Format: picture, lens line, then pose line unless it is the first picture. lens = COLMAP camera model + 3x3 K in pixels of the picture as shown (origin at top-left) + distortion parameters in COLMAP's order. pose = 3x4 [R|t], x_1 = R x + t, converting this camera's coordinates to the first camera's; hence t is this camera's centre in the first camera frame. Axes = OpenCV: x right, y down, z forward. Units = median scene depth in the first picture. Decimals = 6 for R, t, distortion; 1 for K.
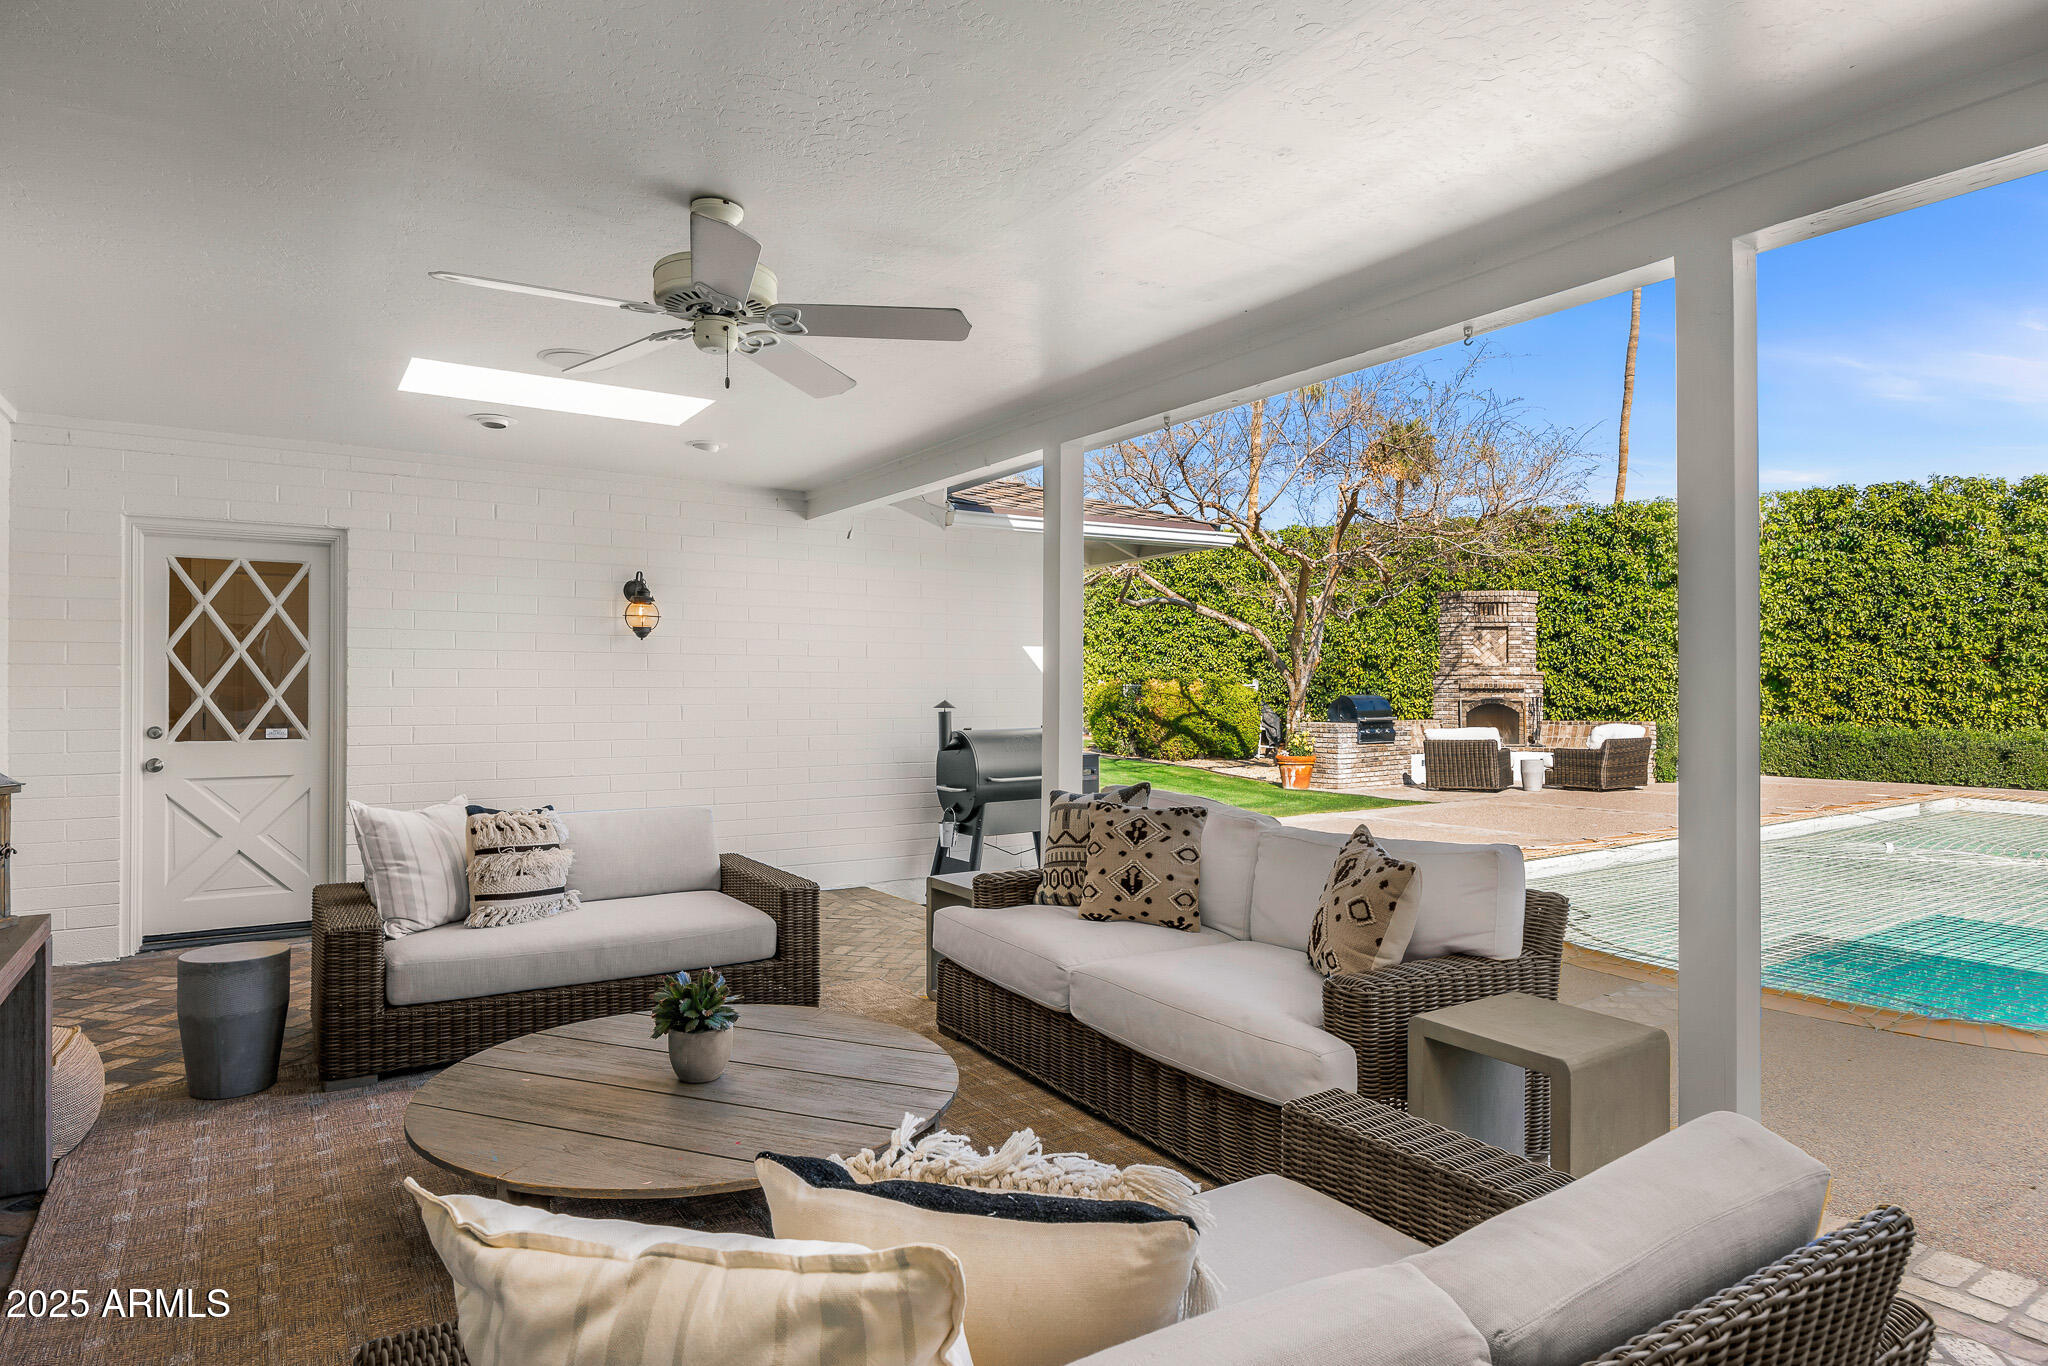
lens RADIAL K [[1150.9, 0, 1016.7], [0, 1150.9, 692.8], [0, 0, 1]] dist [0.002317, 0.000345]
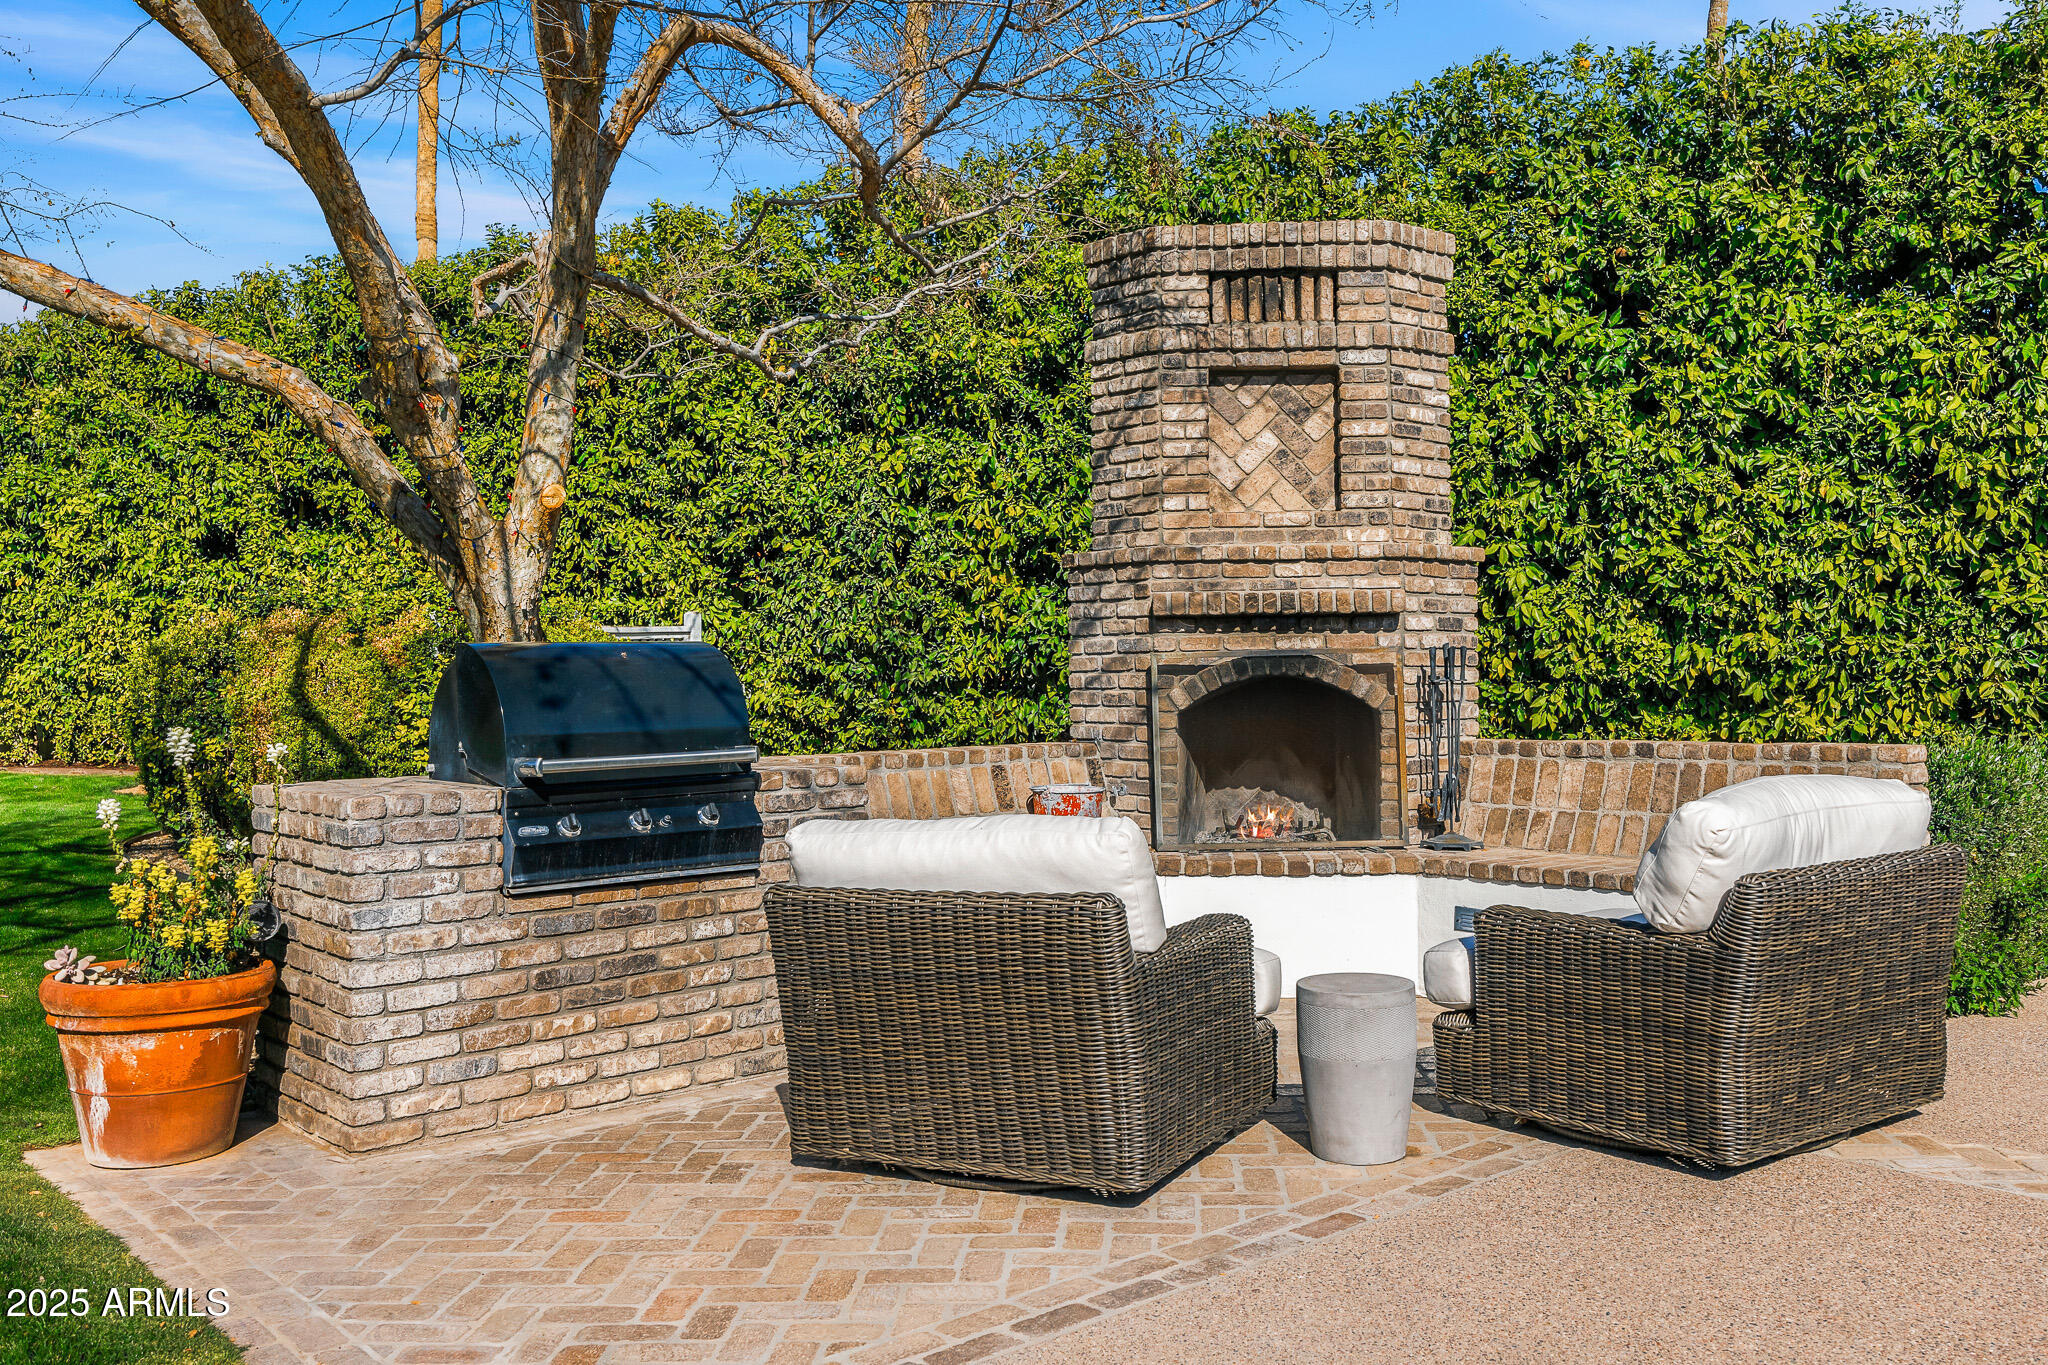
lens RADIAL K [[1688.3, 0, 1029.4], [0, 1688.3, 671.7], [0, 0, 1]] dist [-0.031006, 0.000515]
pose [[0.993667, -0.010945, 0.111835, 0.285363], [0.010506, 0.999935, 0.004512, 0.005722], [-0.111877, -0.003309, 0.993717, 0.576710]]
